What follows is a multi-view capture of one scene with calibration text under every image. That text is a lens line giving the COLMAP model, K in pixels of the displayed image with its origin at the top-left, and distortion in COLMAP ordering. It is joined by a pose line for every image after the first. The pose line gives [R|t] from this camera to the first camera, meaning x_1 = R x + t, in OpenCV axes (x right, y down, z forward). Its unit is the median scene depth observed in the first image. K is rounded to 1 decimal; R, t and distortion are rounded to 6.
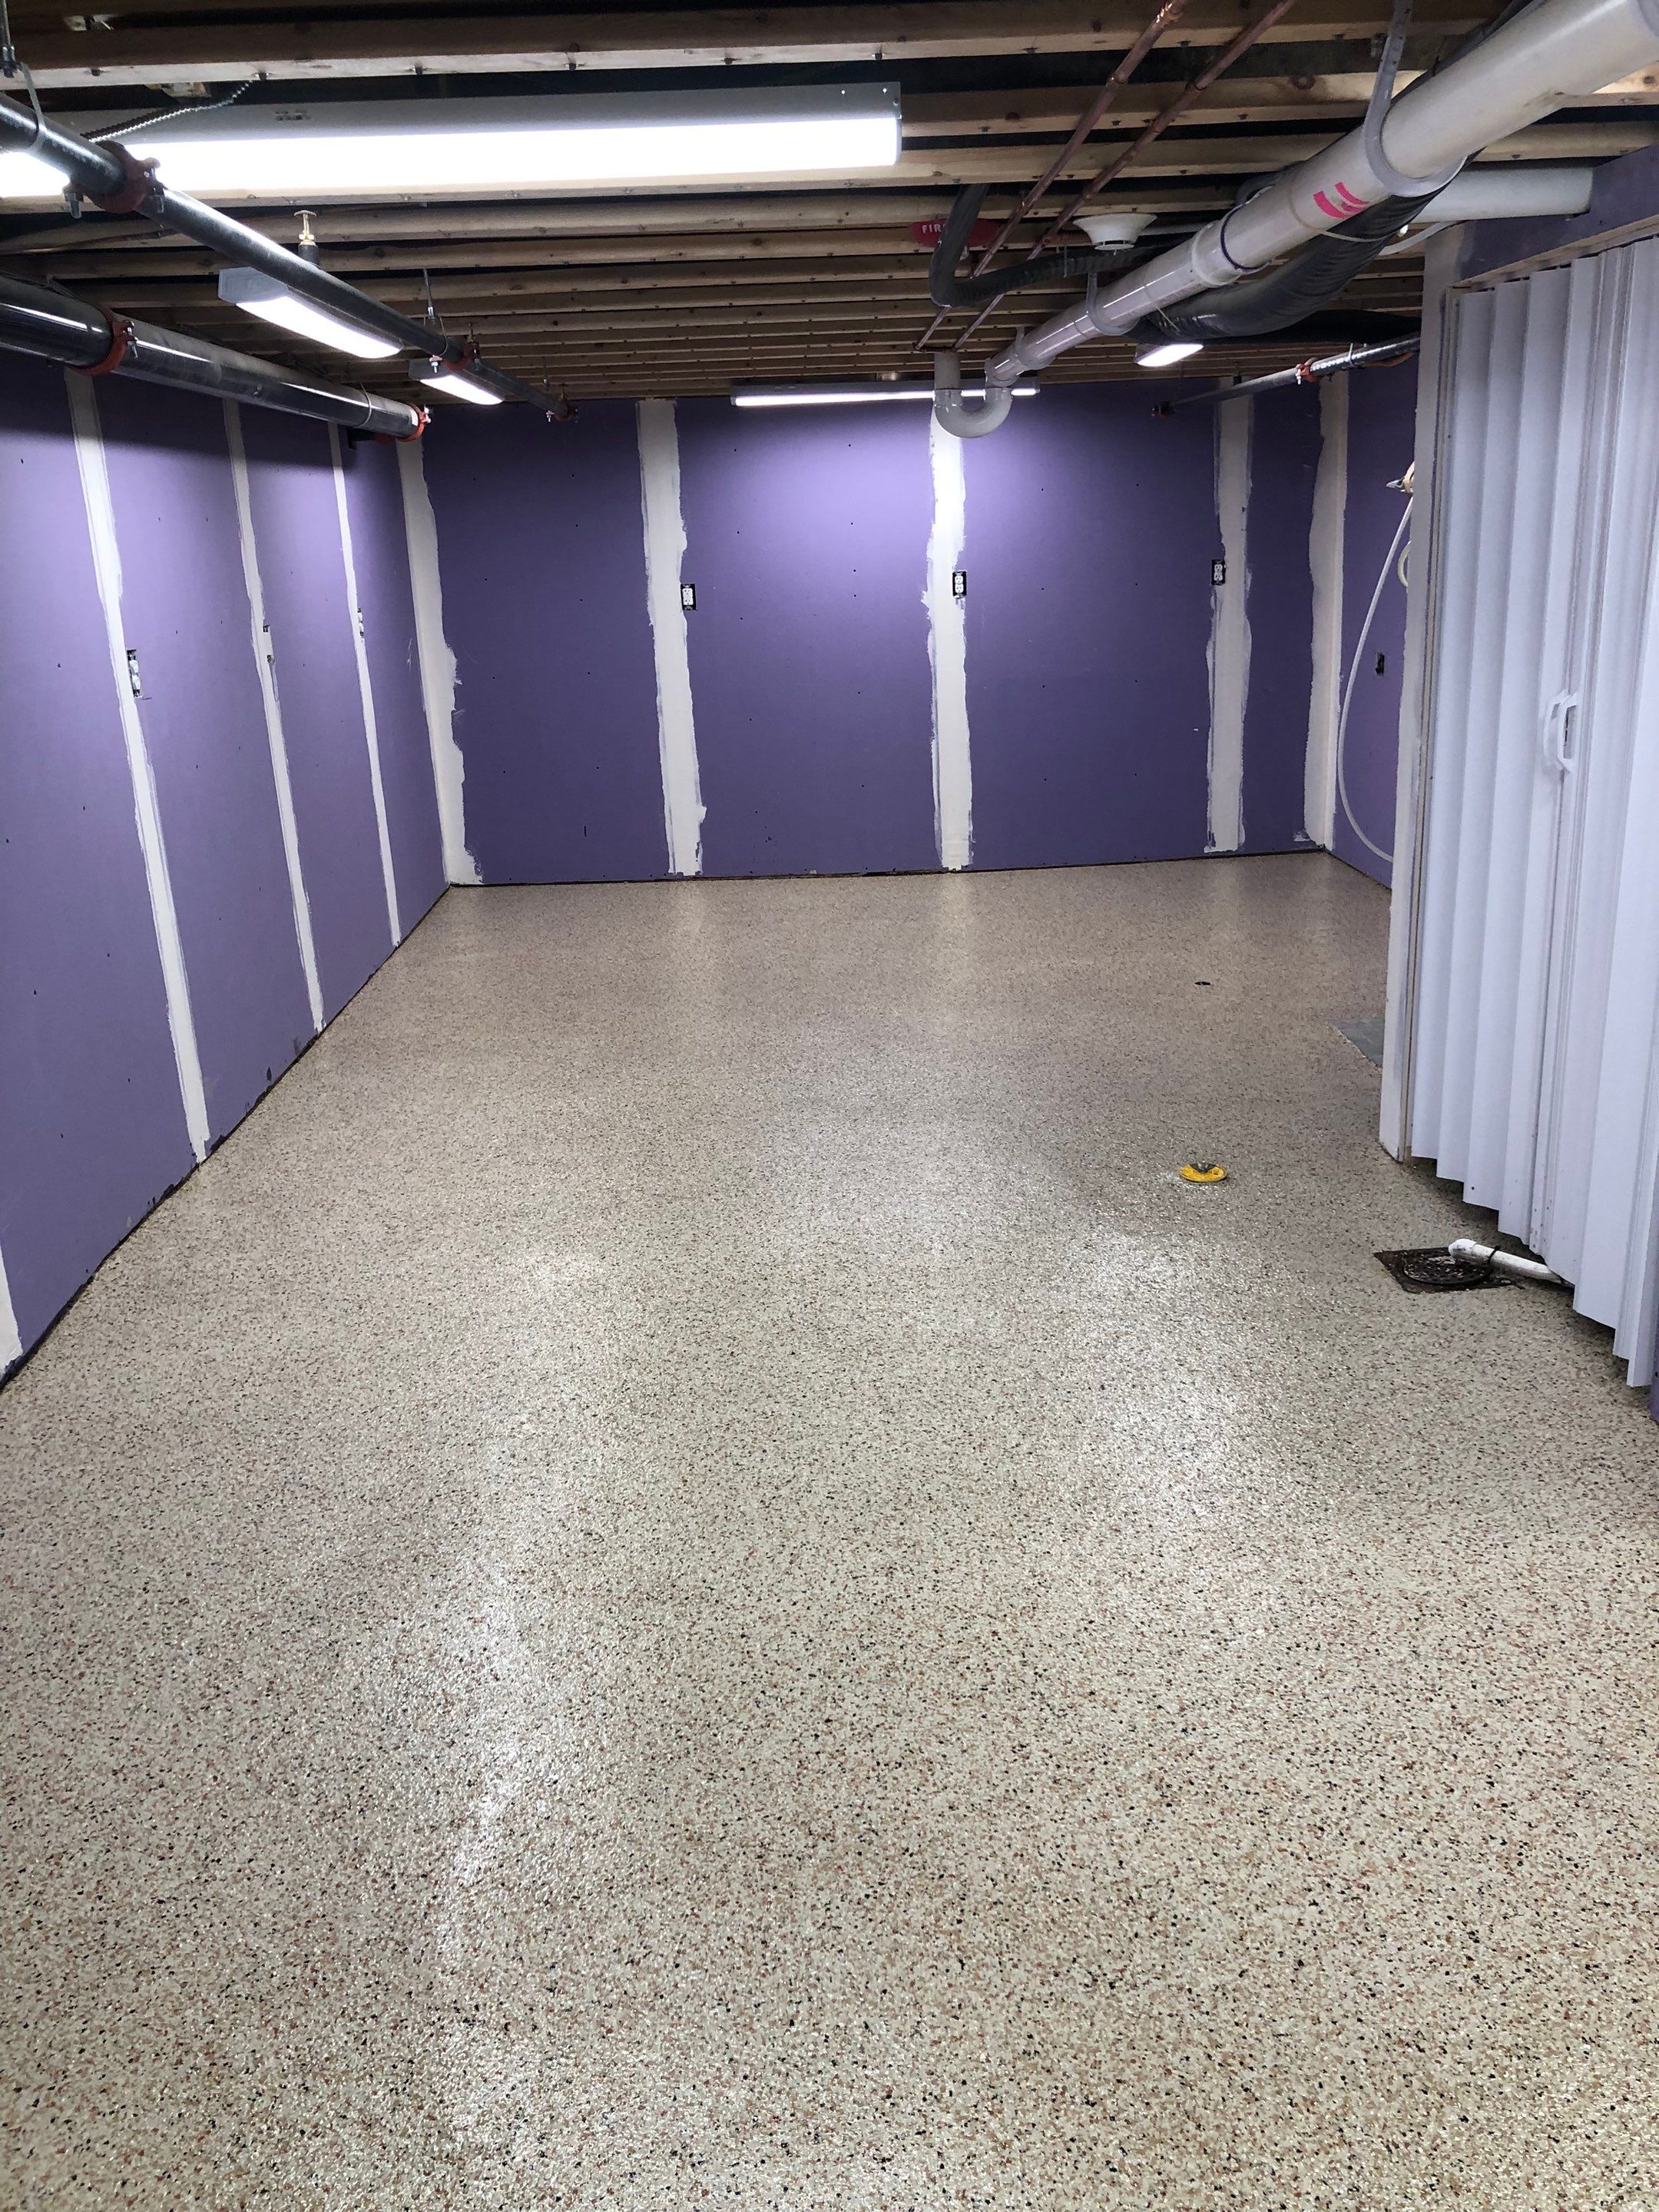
lens RADIAL K [[1781.4, 0, 828.8], [0, 1781.4, 1072.4], [0, 0, 1]] dist [0.002358, 0.006212]
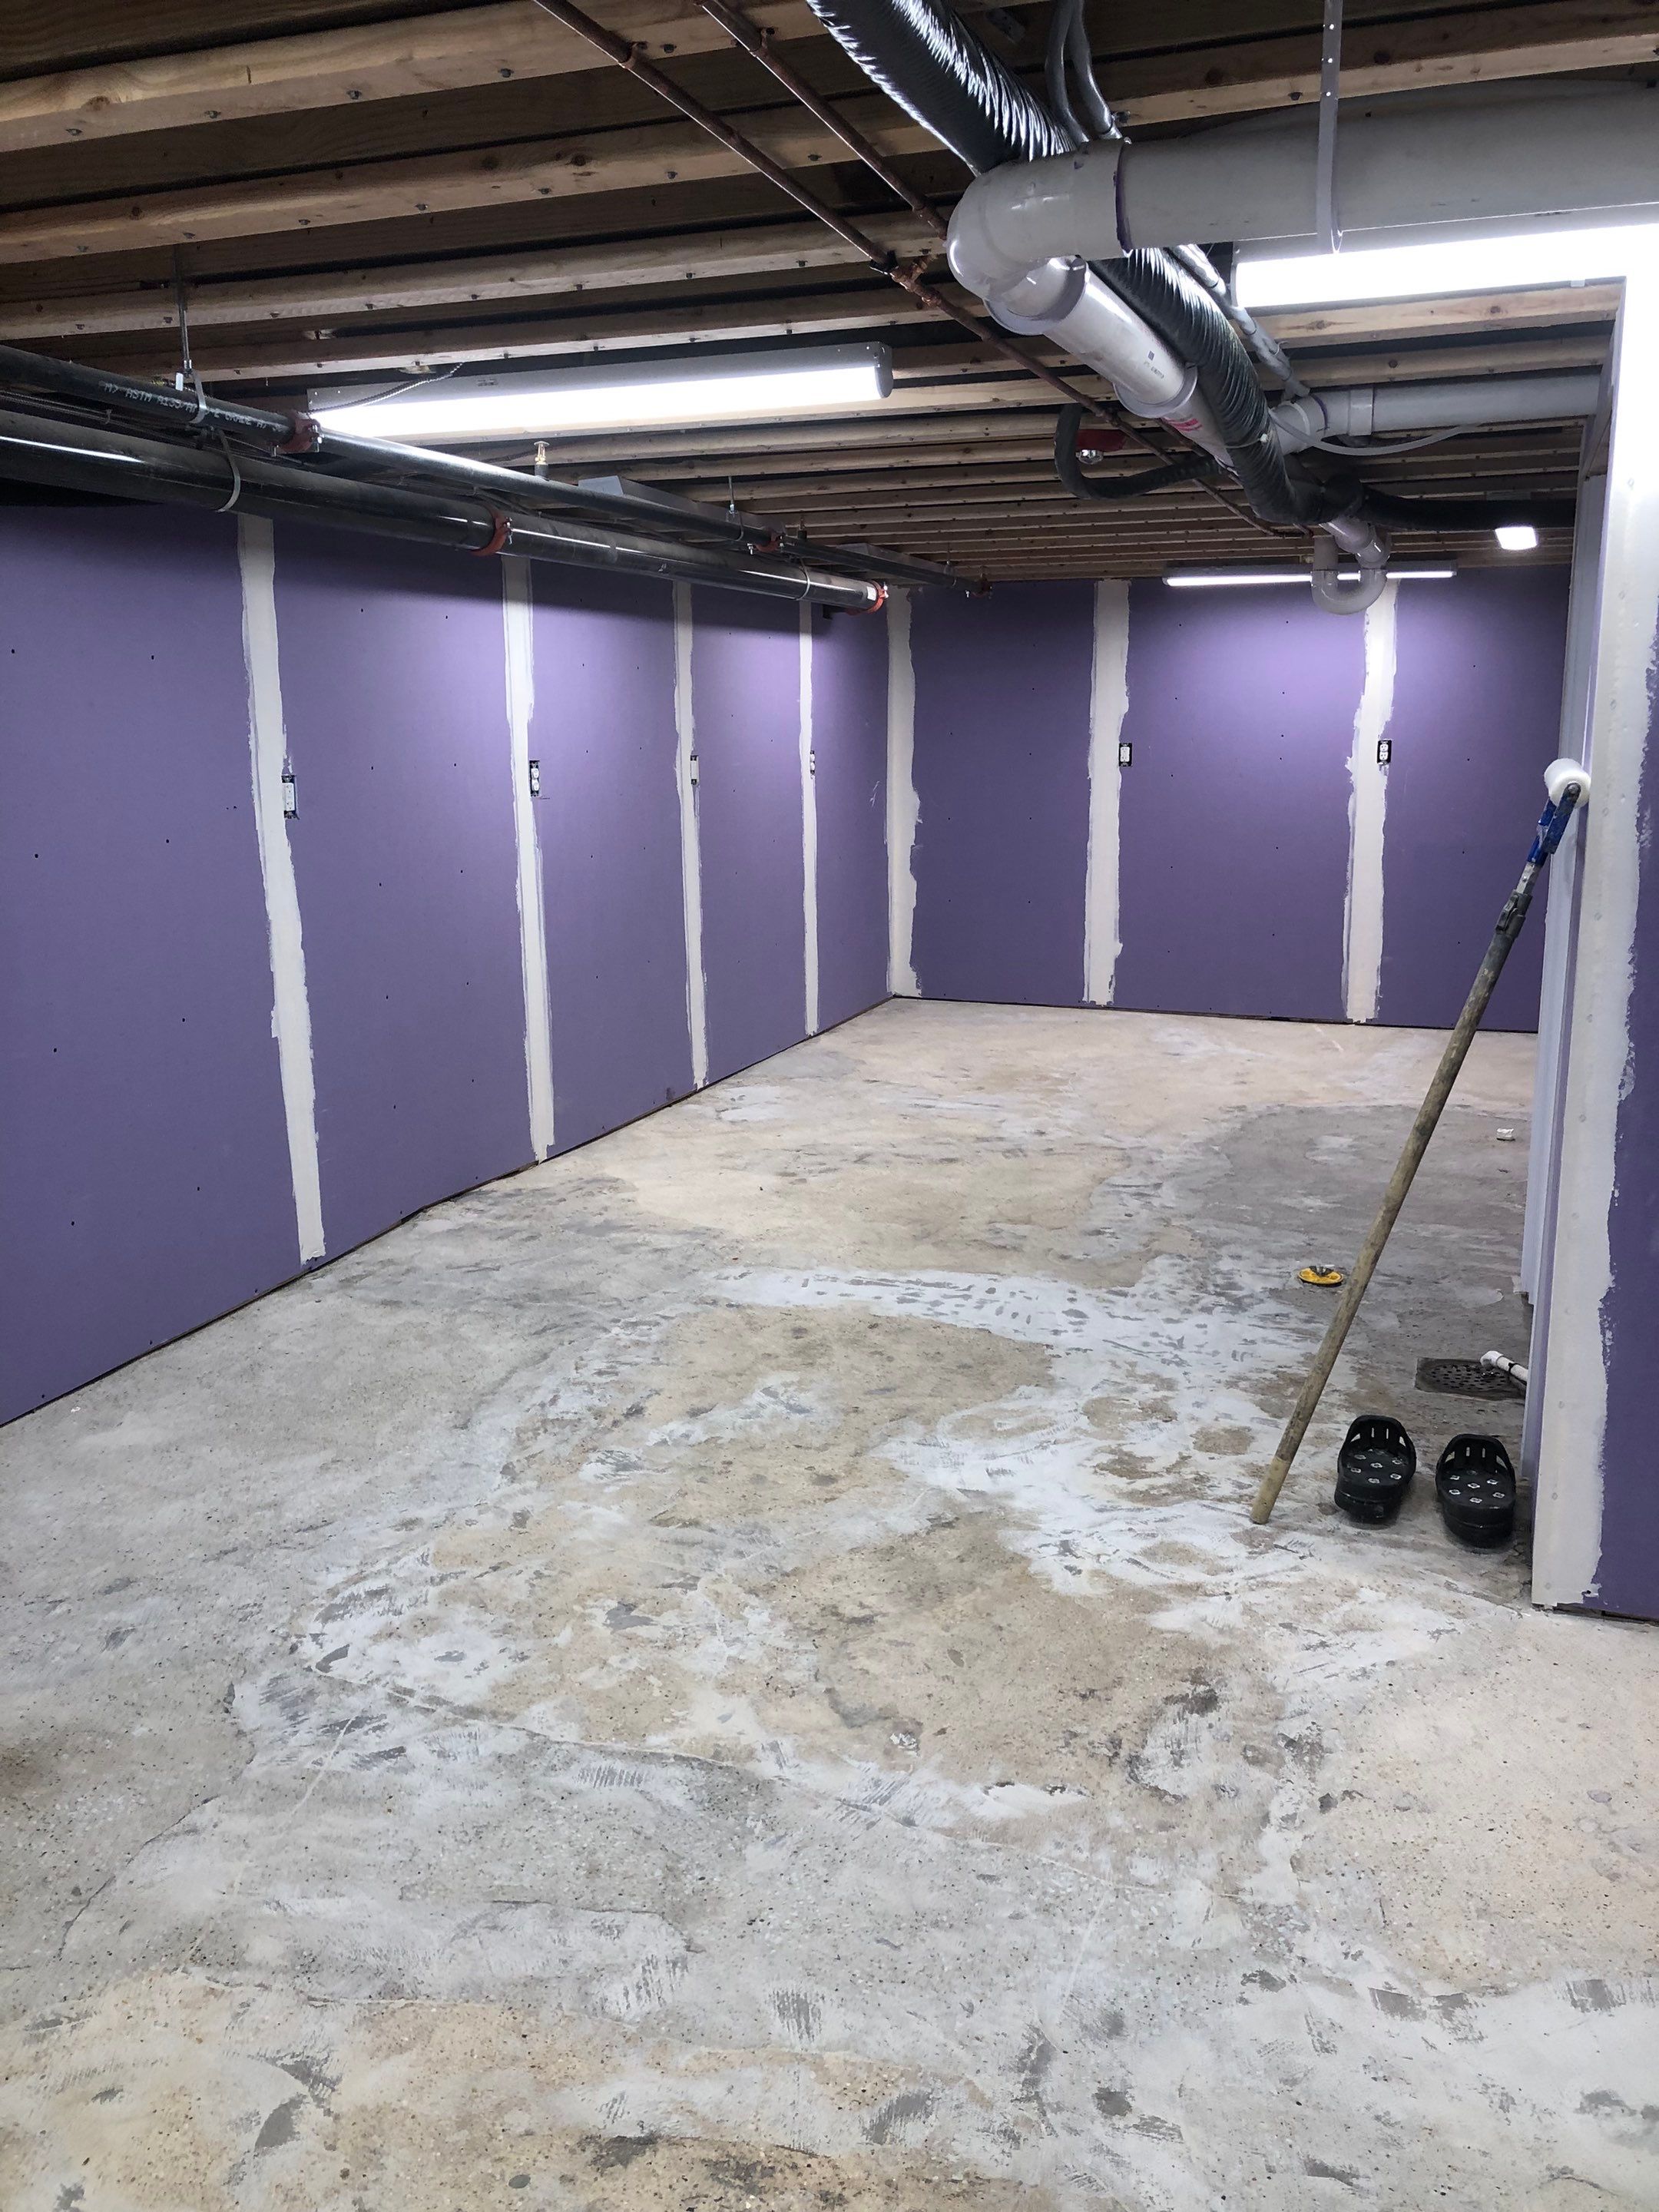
lens RADIAL K [[1762.8, 0, 844.7], [0, 1762.8, 1084.7], [0, 0, 1]] dist [0.012144, -0.010702]
pose [[0.934592, 0.099240, -0.341598, 0.157325], [-0.128372, 0.989678, -0.063701, 0.028591], [0.331751, 0.103386, 0.937685, -0.064025]]
